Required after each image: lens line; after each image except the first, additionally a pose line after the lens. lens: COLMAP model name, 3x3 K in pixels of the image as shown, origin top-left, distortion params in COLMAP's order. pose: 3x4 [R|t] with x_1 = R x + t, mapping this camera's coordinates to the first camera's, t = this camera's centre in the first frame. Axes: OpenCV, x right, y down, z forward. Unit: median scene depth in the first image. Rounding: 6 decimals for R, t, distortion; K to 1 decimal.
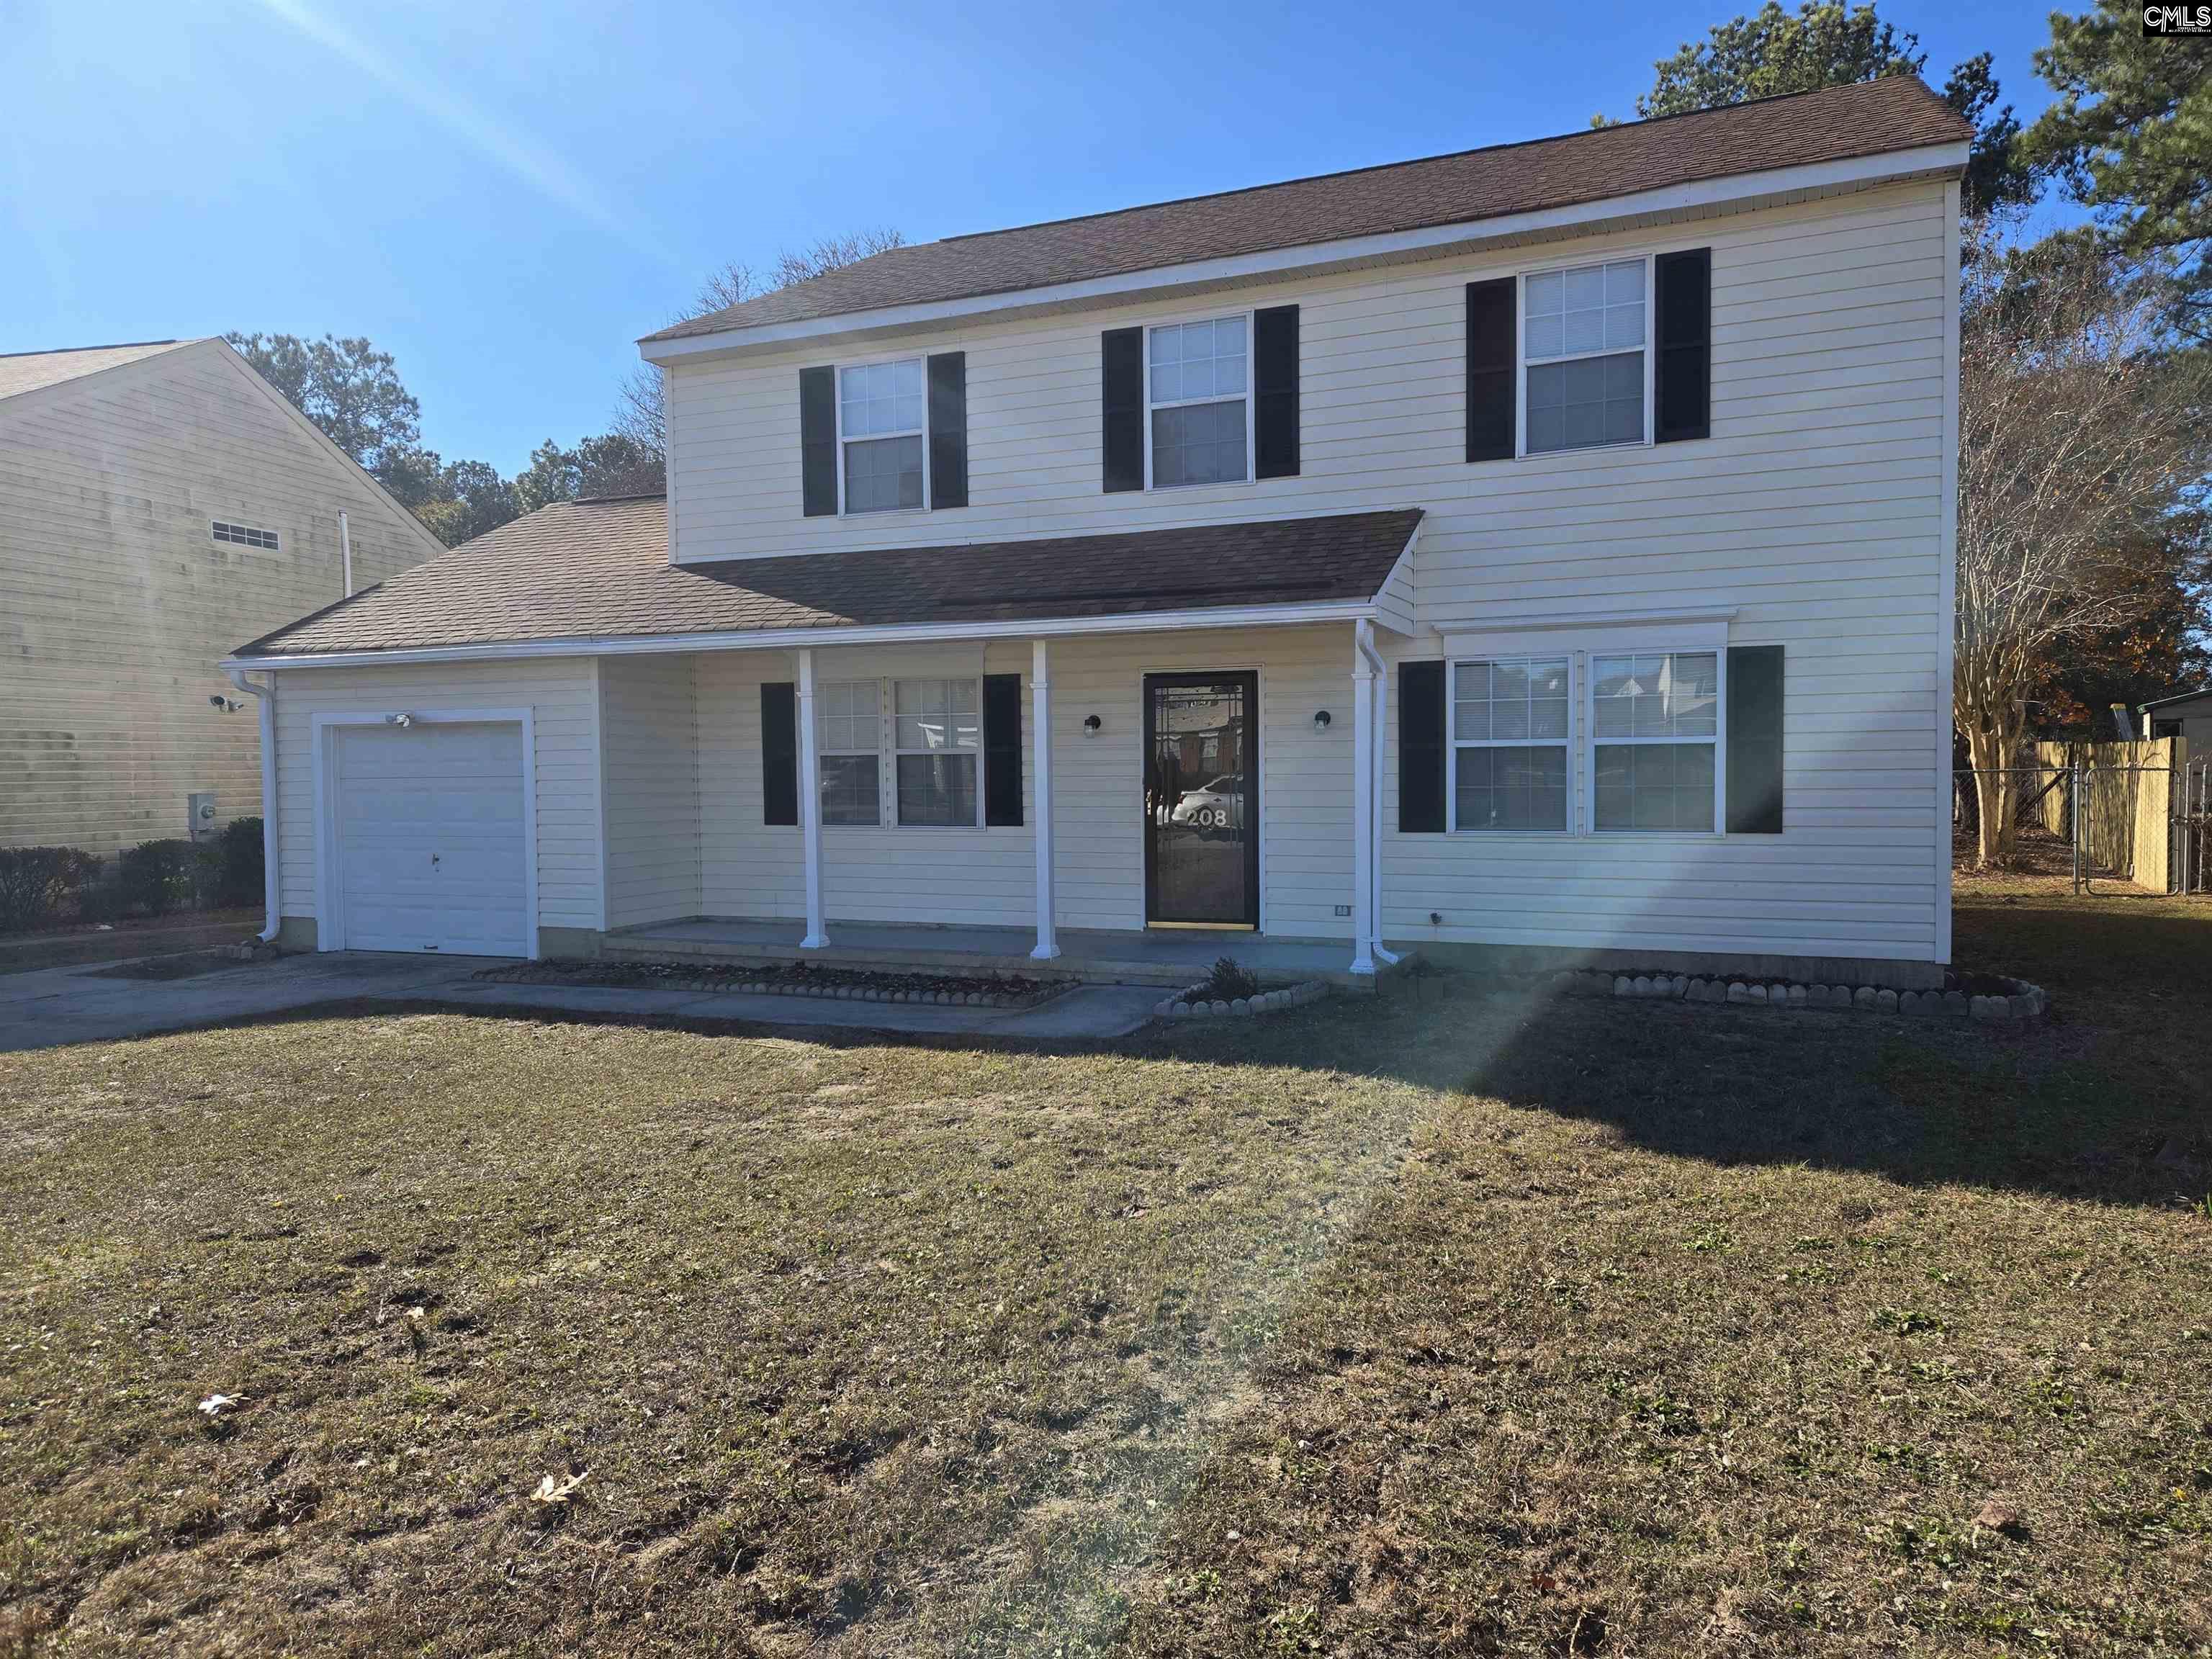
lens RADIAL K [[1485.2, 0, 1087.9], [0, 1485.2, 815.9], [0, 0, 1]] dist [0.070127, -0.000021]
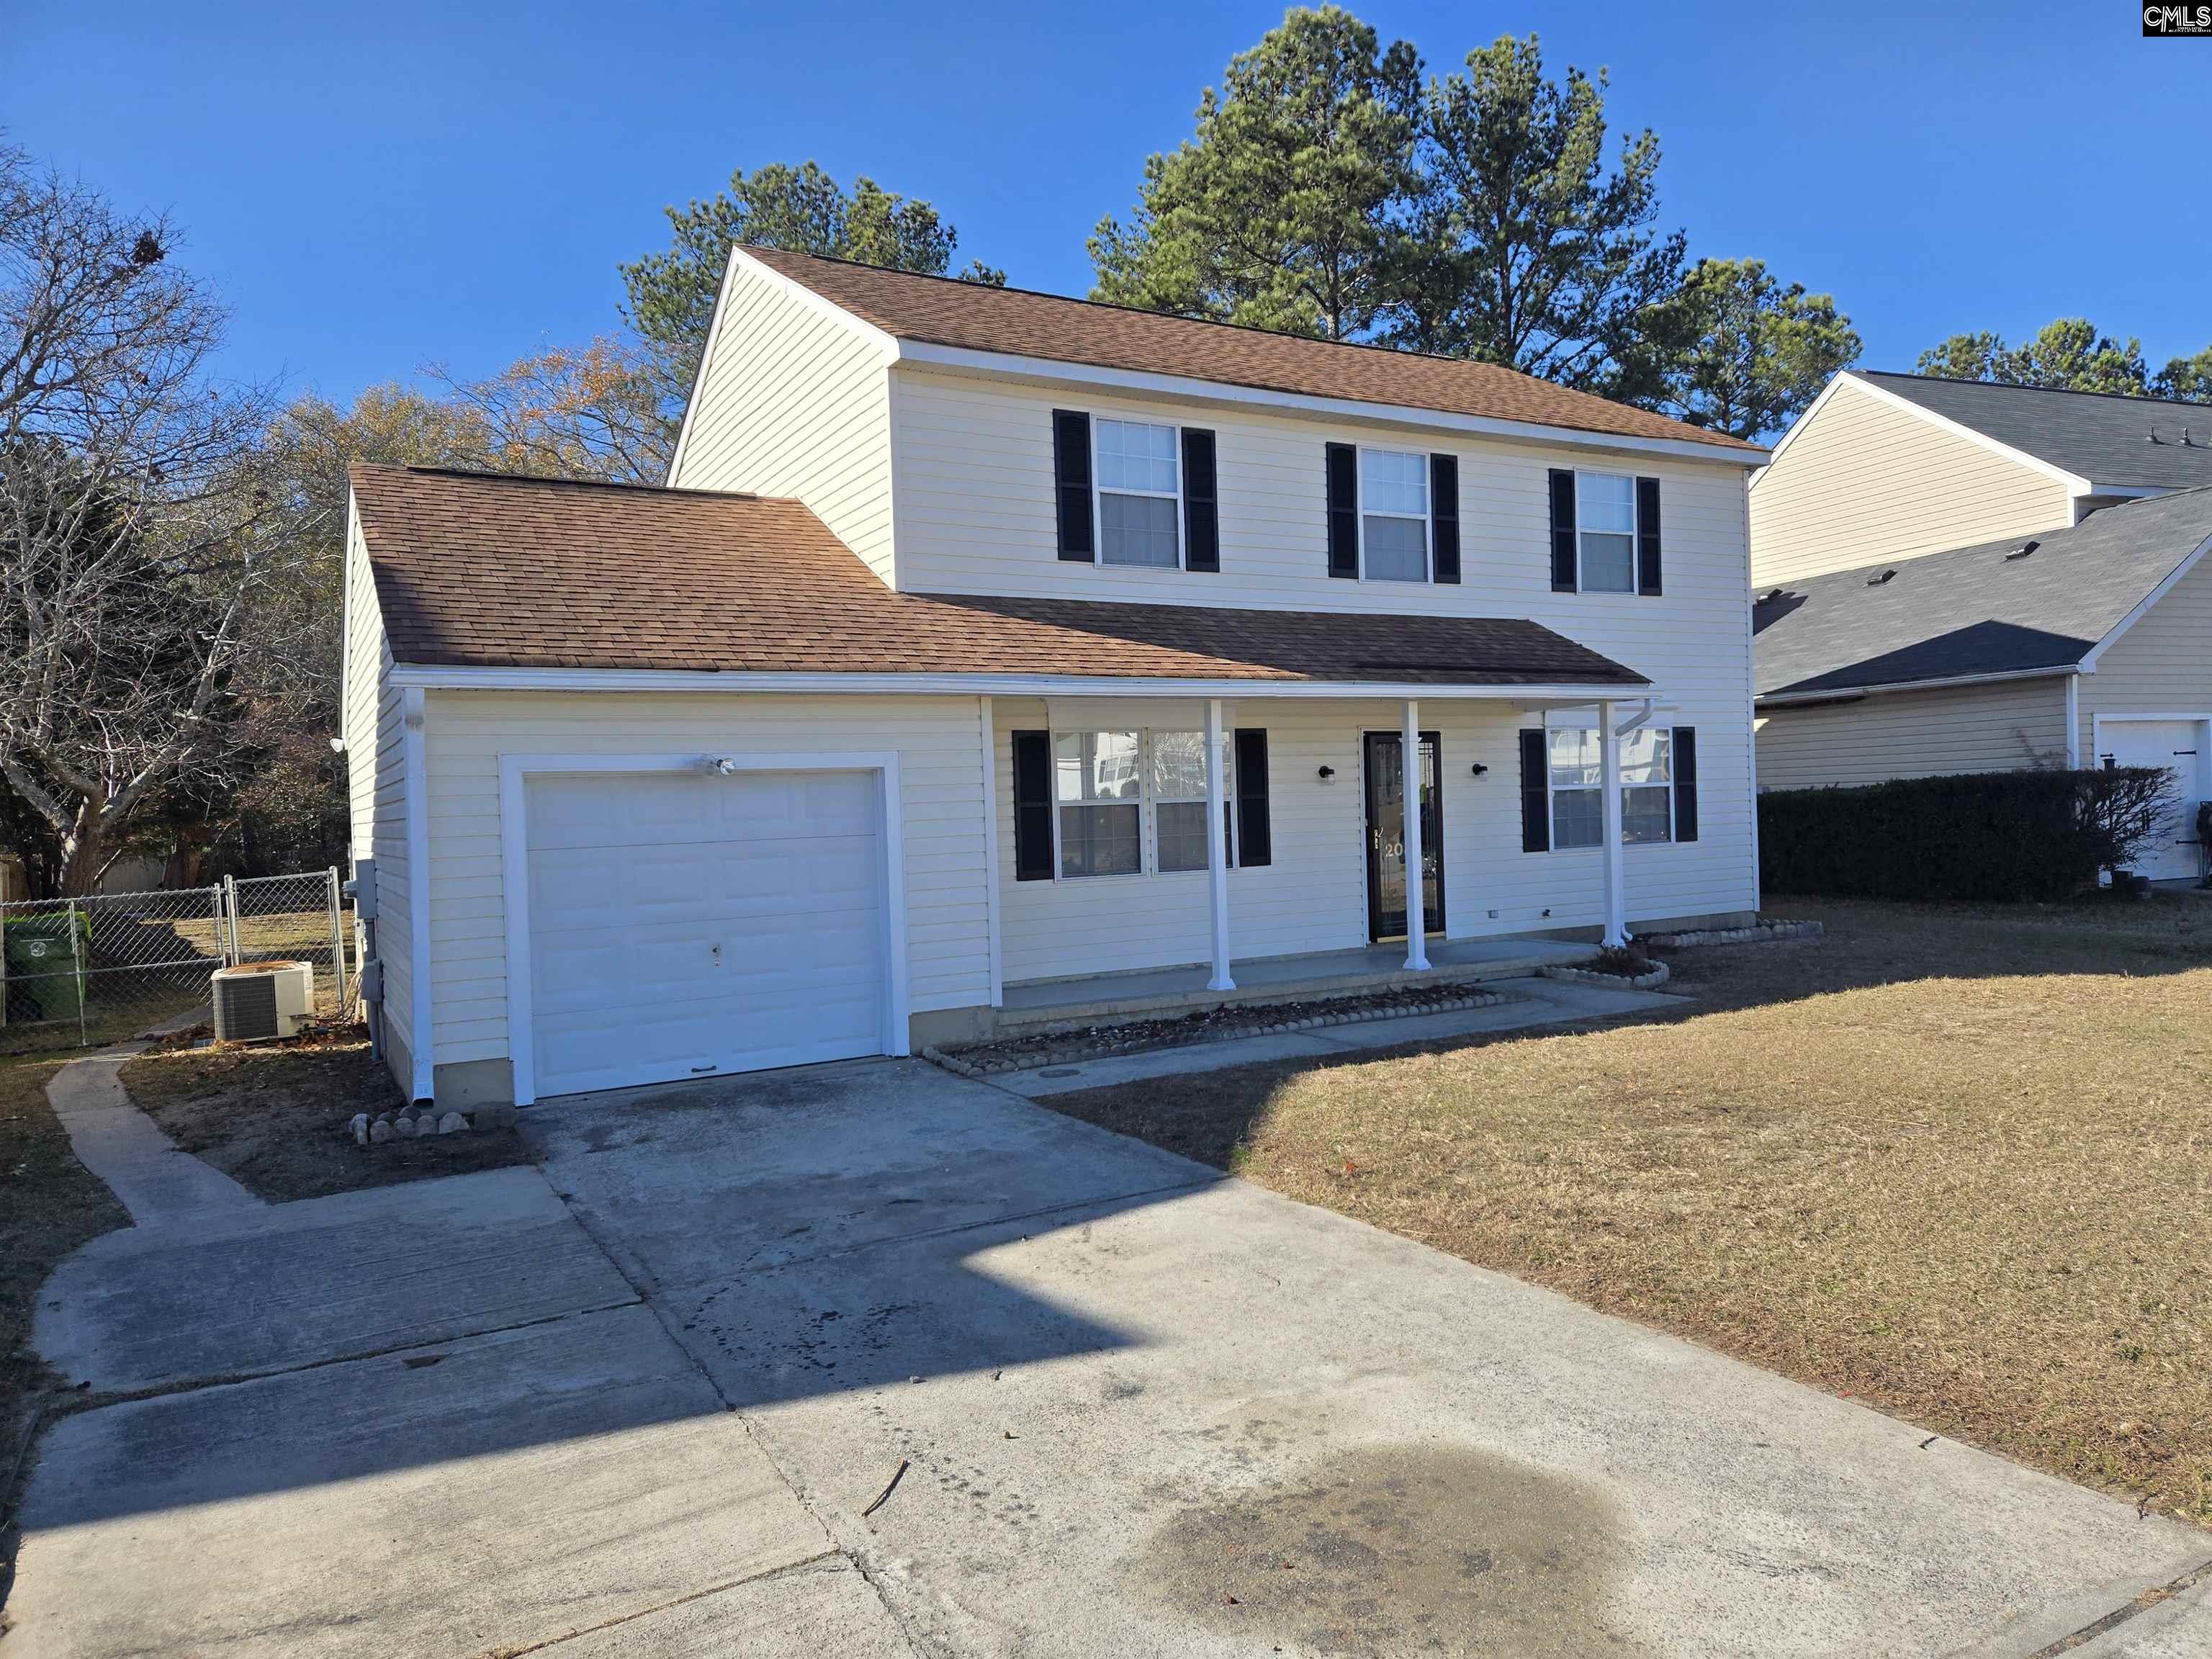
lens RADIAL K [[1485.2, 0, 1087.5], [0, 1485.2, 841.2], [0, 0, 1]] dist [0.070127, -0.000021]
pose [[0.602054, -0.026831, 0.798004, -1.028635], [0.057495, 0.998298, -0.009812, -0.008647], [-0.796383, 0.051788, 0.602572, 0.445060]]
